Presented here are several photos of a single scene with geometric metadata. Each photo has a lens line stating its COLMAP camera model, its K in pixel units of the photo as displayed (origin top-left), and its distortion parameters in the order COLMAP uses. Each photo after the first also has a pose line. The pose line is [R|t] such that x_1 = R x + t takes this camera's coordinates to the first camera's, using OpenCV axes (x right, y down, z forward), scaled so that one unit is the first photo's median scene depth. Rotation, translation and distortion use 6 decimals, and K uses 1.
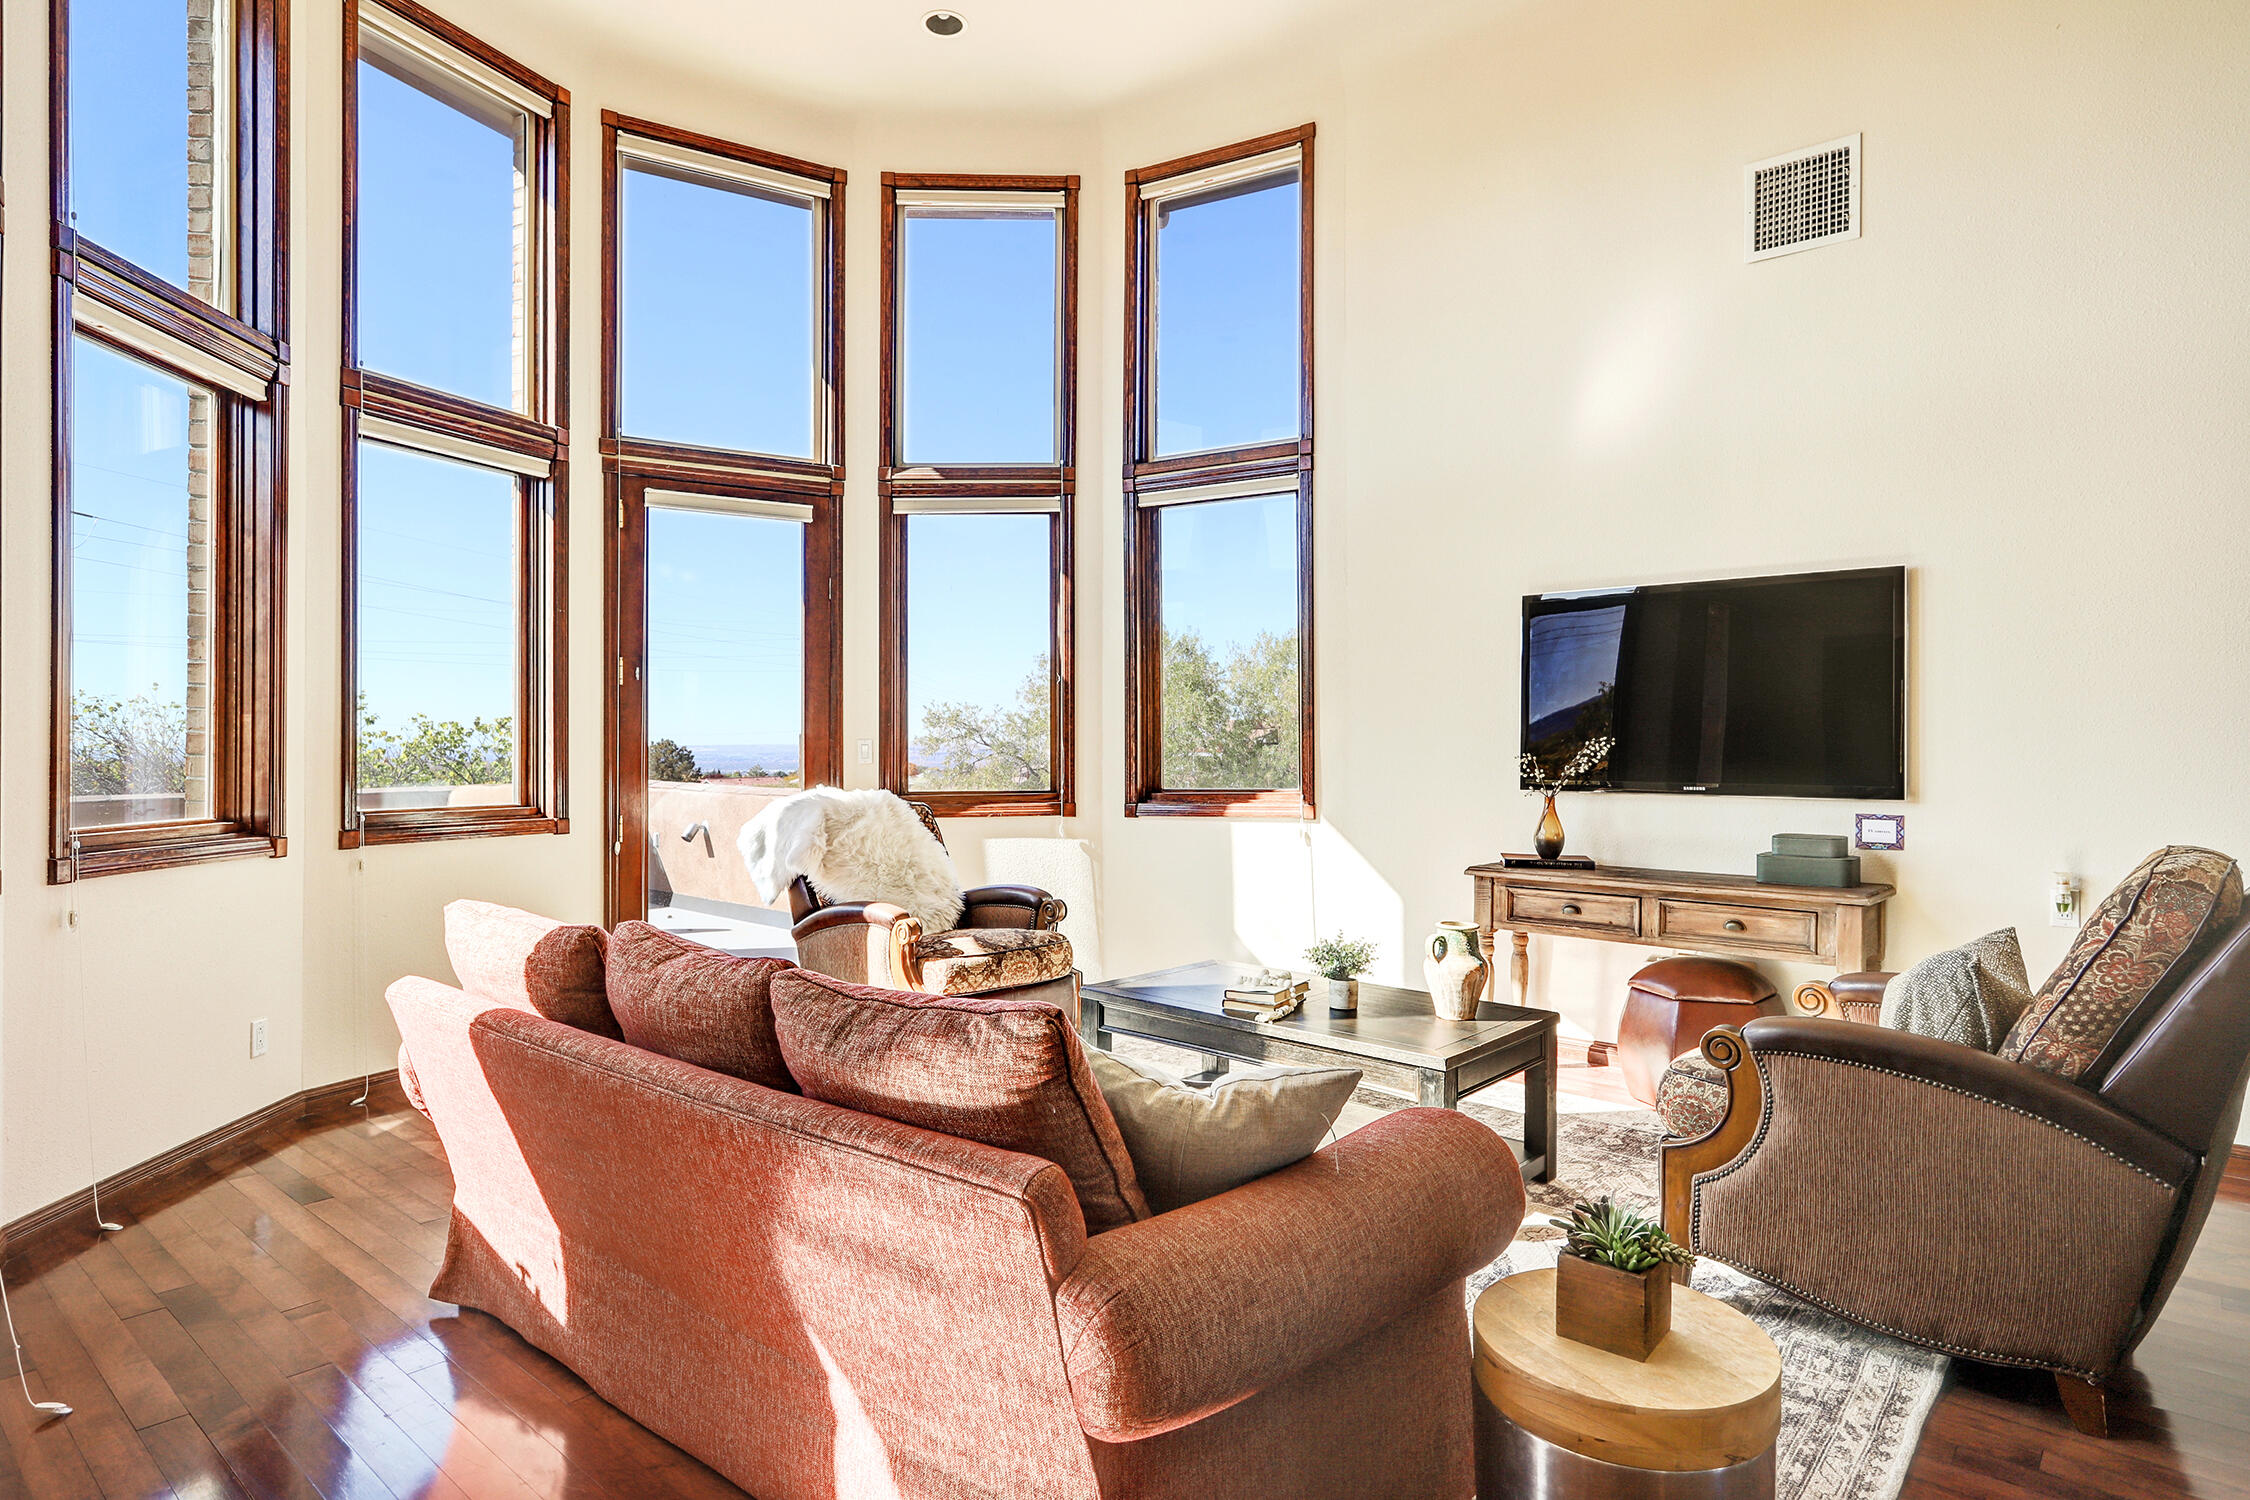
lens RADIAL K [[1288.1, 0, 1126.7], [0, 1288.1, 697.0], [0, 0, 1]] dist [-0.002108, -0.000277]
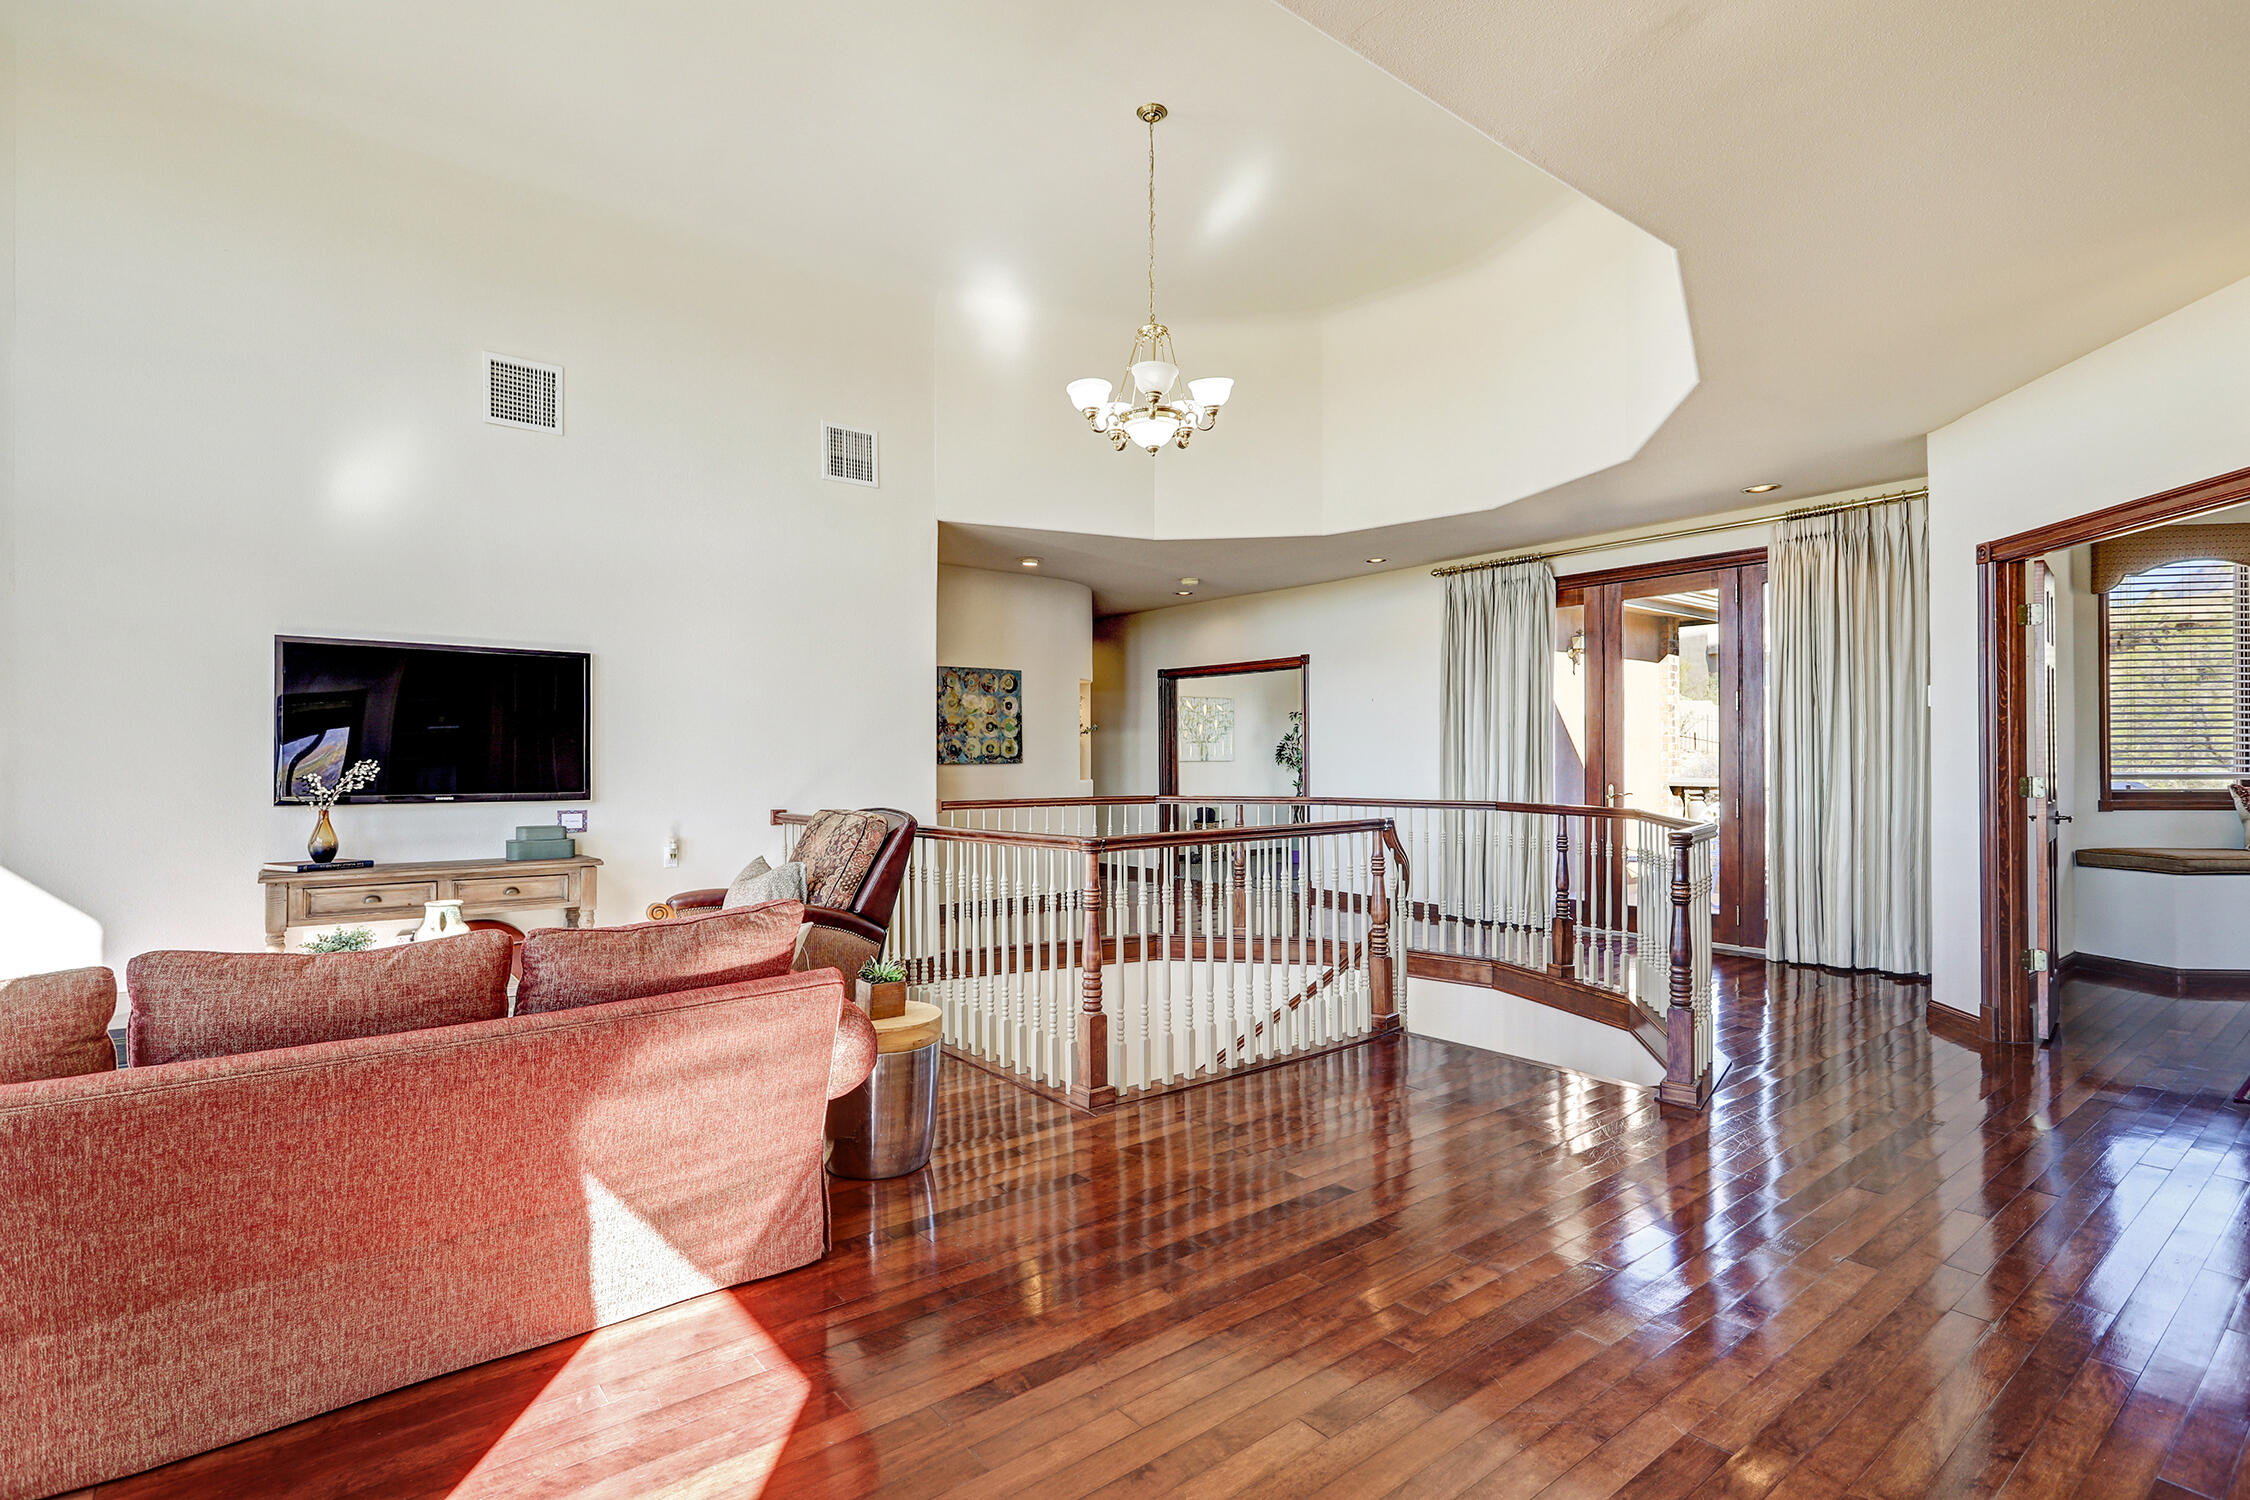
lens RADIAL K [[1079.9, 0, 1128.1], [0, 1079.9, 739.0], [0, 0, 1]] dist [0.001773, -0.000148]
pose [[0.198355, 0.019374, 0.979939, -0.547410], [-0.024640, 0.999587, -0.014775, 0.007131], [-0.979820, -0.021215, 0.198751, 0.077145]]
